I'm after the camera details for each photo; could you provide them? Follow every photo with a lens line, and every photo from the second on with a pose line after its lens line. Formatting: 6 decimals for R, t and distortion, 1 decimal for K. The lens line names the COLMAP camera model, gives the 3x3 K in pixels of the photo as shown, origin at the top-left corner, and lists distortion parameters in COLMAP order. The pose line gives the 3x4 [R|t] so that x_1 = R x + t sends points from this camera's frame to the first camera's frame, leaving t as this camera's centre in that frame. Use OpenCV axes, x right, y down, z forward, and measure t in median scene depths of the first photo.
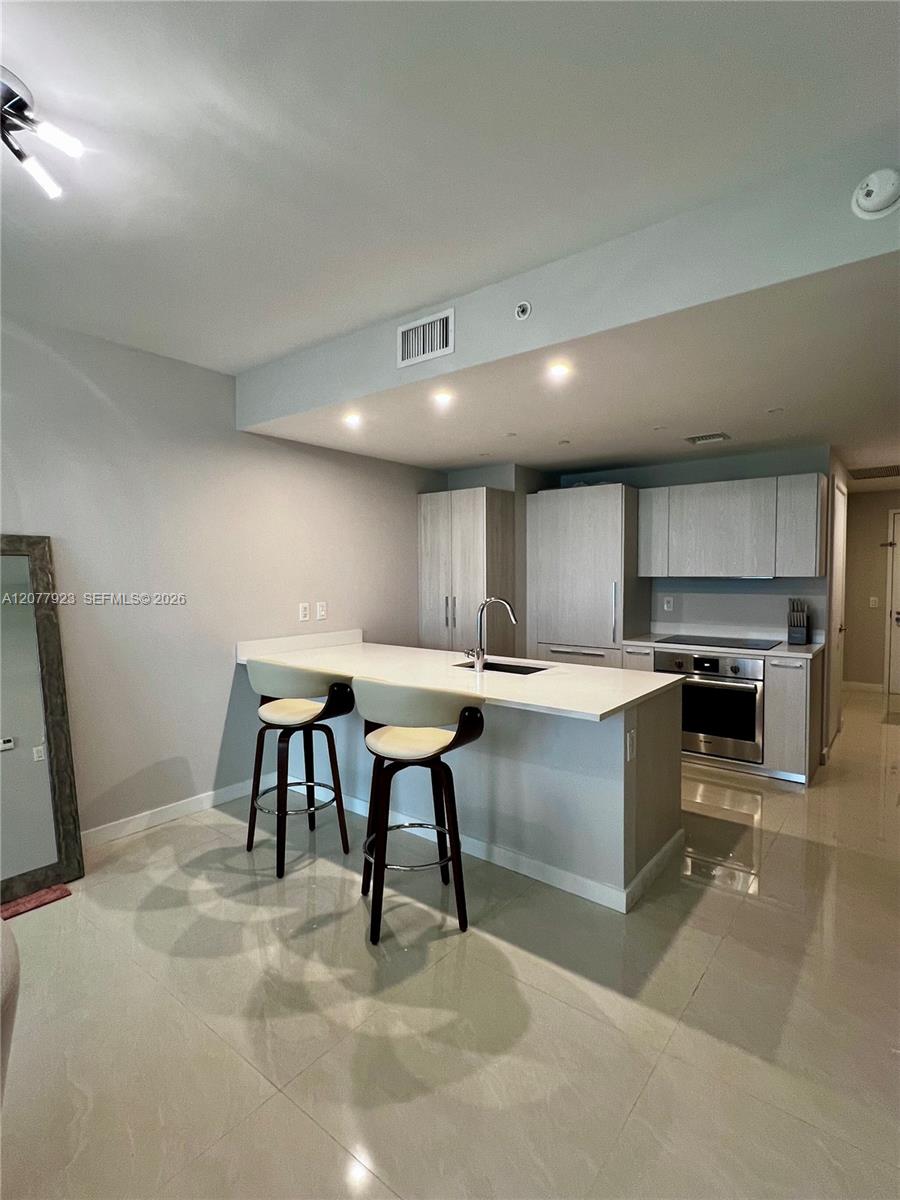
lens RADIAL K [[586.2, 0, 450.0], [0, 586.2, 600.0], [0, 0, 1]] dist [-0.001298, 0.000189]
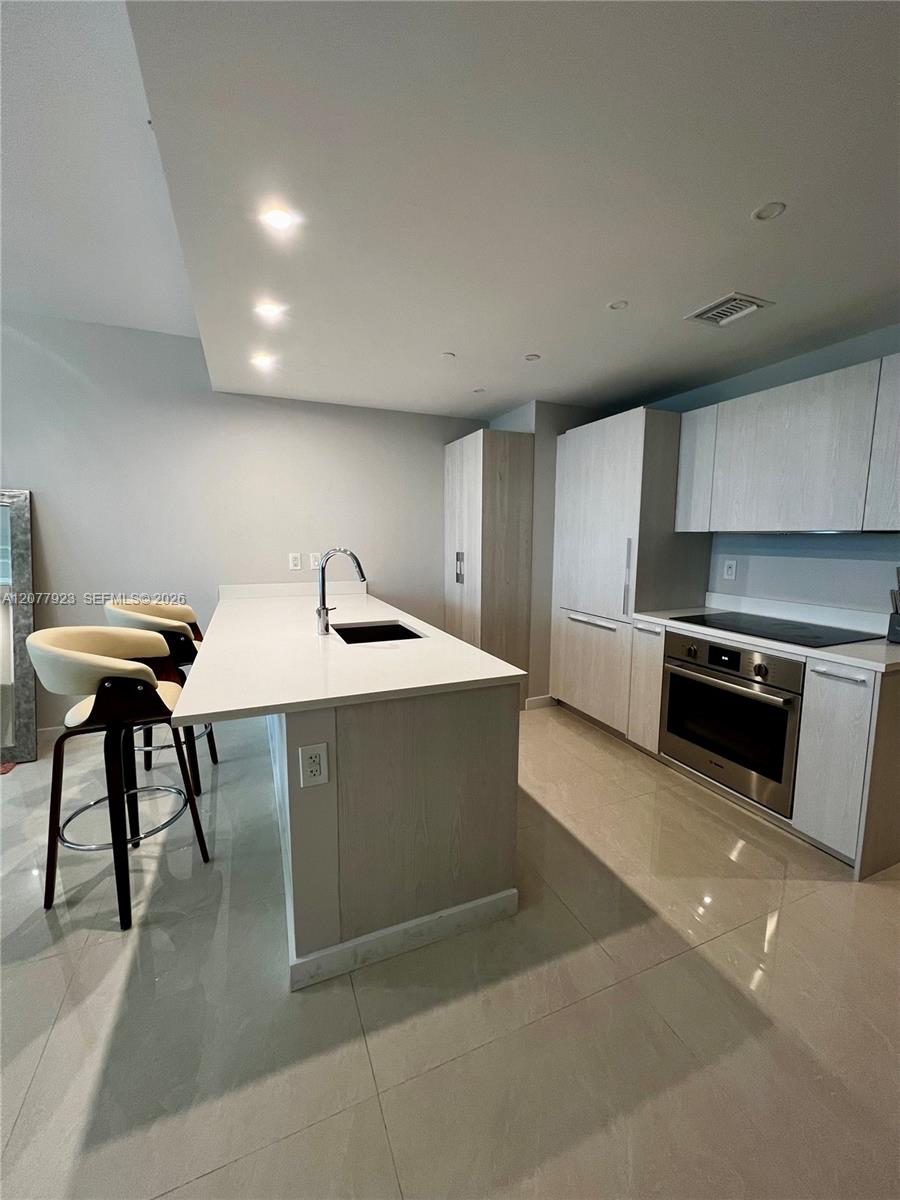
lens RADIAL K [[473.8, 0, 450.0], [0, 473.8, 600.0], [0, 0, 1]] dist [-0.002305, -0.000068]
pose [[0.880444, 0.072761, -0.468535, 0.384667], [-0.032037, 0.995026, 0.094320, -0.000468], [0.473067, -0.068033, 0.878396, 0.335794]]
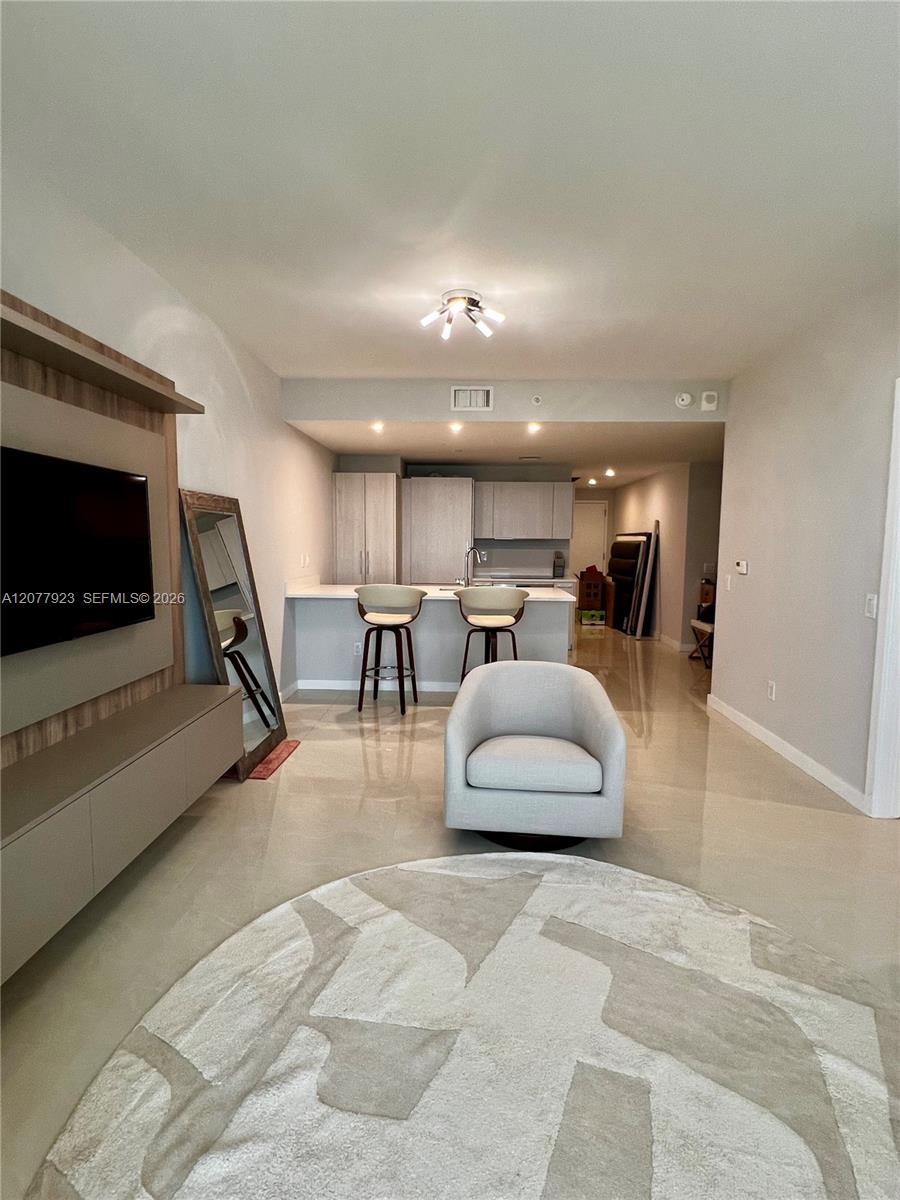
lens RADIAL K [[586.2, 0, 450.0], [0, 586.2, 600.0], [0, 0, 1]] dist [-0.001298, 0.000189]
pose [[0.811493, -0.049881, 0.582229, -0.693163], [0.019277, 0.998093, 0.058642, 0.034206], [-0.584044, -0.036364, 0.810907, -0.251254]]
